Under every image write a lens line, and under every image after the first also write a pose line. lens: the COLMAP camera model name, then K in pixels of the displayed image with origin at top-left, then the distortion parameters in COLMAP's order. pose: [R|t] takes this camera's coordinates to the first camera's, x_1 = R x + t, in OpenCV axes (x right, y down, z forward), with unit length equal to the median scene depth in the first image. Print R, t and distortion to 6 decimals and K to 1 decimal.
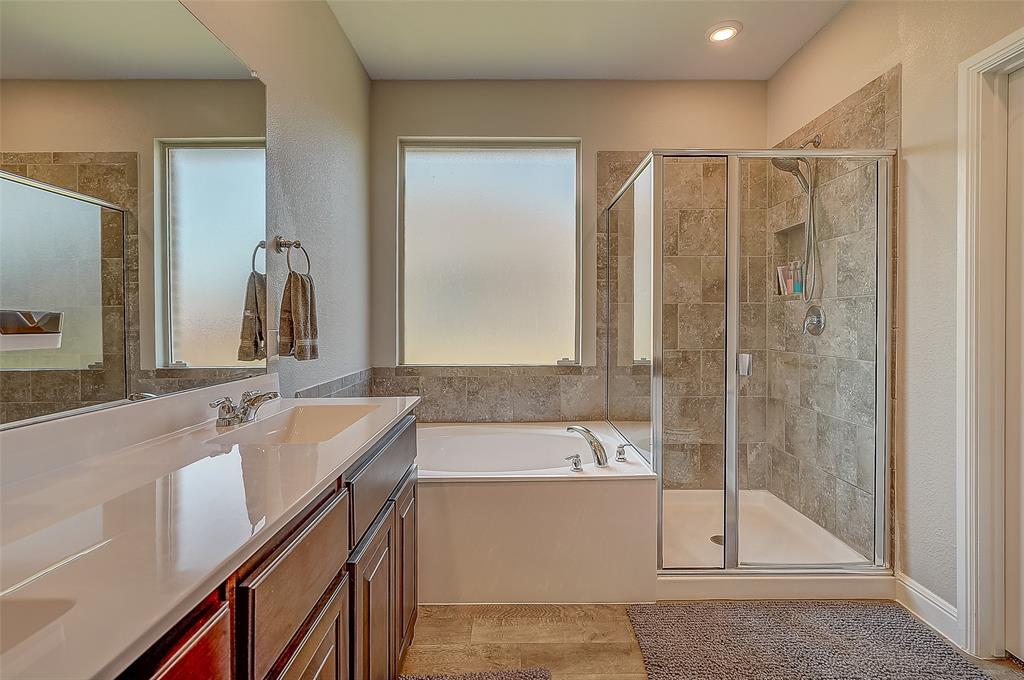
lens RADIAL K [[470.4, 0, 527.3], [0, 470.4, 324.1], [0, 0, 1]] dist [-0.004228, 0.001226]
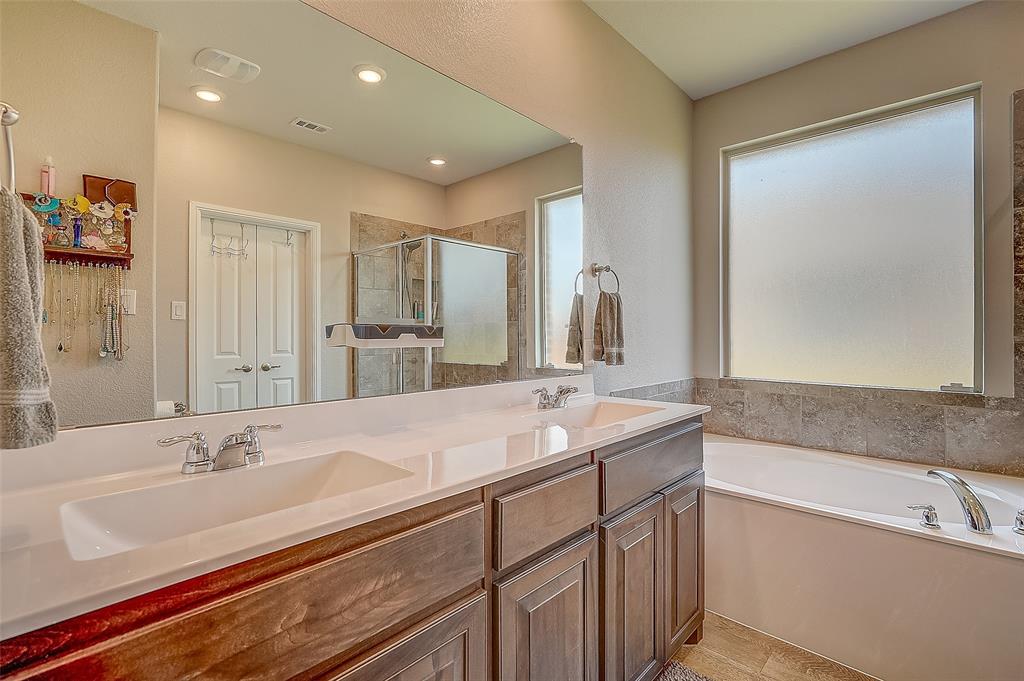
lens RADIAL K [[470.4, 0, 515.9], [0, 470.4, 333.4], [0, 0, 1]] dist [-0.004228, 0.001226]
pose [[0.721712, 0.003380, -0.692186, 0.136455], [-0.007109, 0.999972, -0.002529, 0.000769], [0.692157, 0.006745, 0.721715, -0.025638]]
